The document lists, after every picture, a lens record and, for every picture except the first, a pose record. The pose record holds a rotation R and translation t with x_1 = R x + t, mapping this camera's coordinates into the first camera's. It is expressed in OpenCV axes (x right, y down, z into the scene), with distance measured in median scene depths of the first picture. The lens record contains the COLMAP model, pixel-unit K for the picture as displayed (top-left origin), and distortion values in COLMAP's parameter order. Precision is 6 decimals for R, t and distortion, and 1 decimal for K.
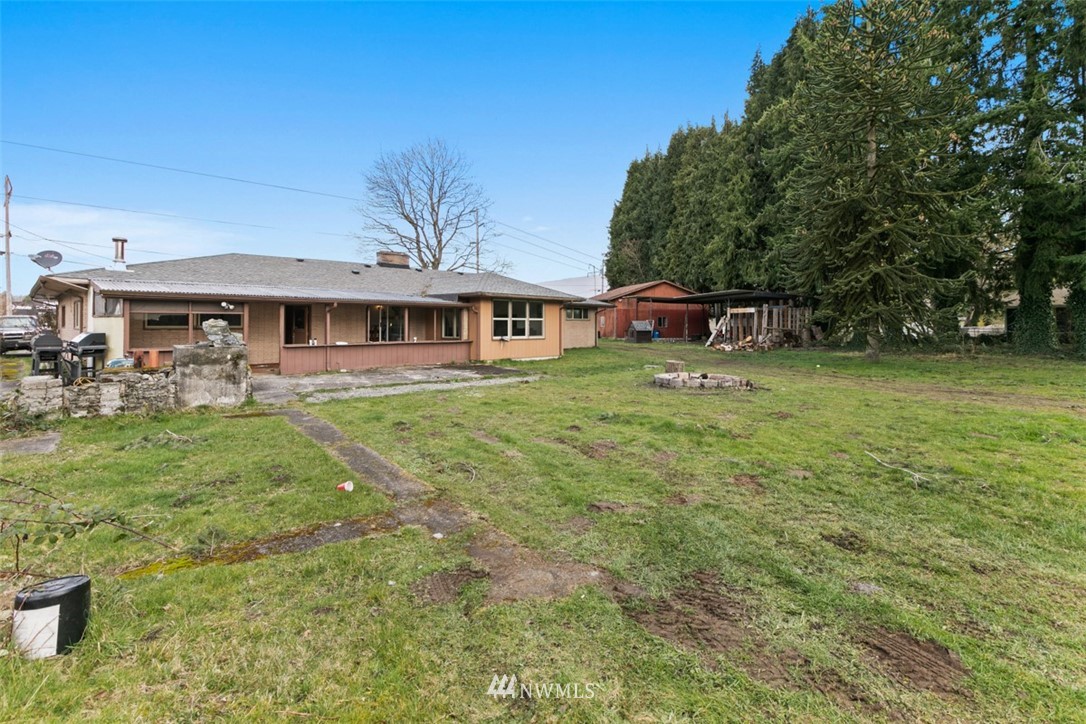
lens RADIAL K [[482.1, 0, 562.7], [0, 482.1, 322.9], [0, 0, 1]] dist [-0.003407, 0.001316]
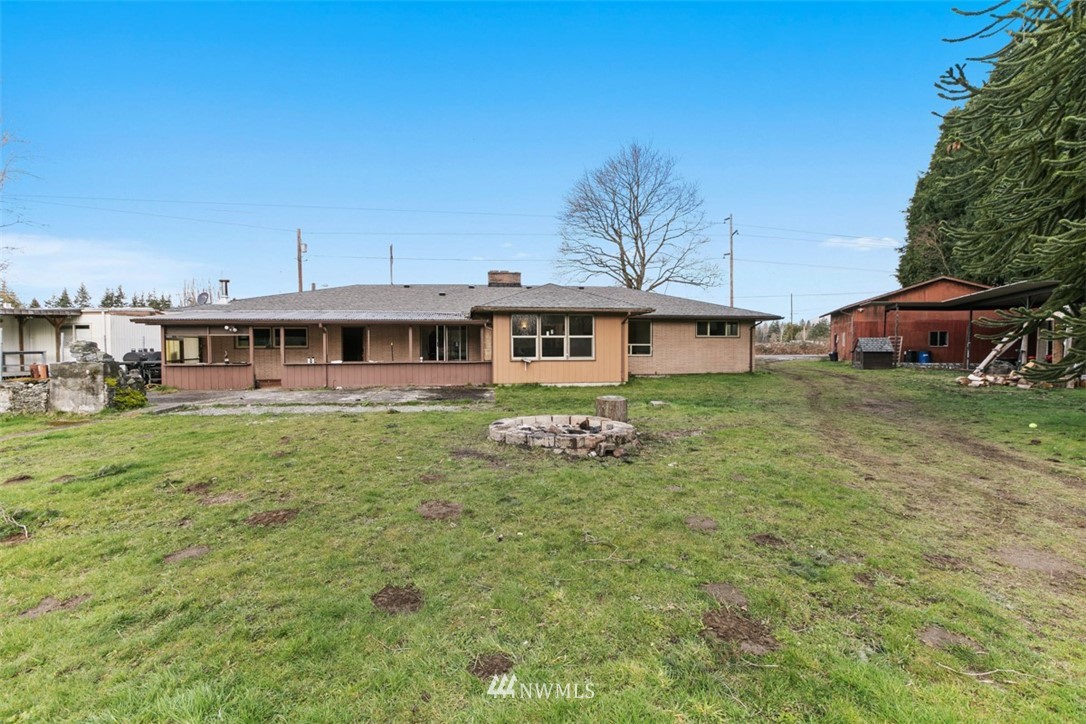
lens RADIAL K [[482.1, 0, 548.9], [0, 482.1, 366.6], [0, 0, 1]] dist [-0.003407, 0.001316]
pose [[0.809540, 0.021693, -0.586664, 0.388407], [0.006976, 0.998891, 0.046562, 0.004863], [0.587024, -0.041786, 0.808491, 0.304447]]
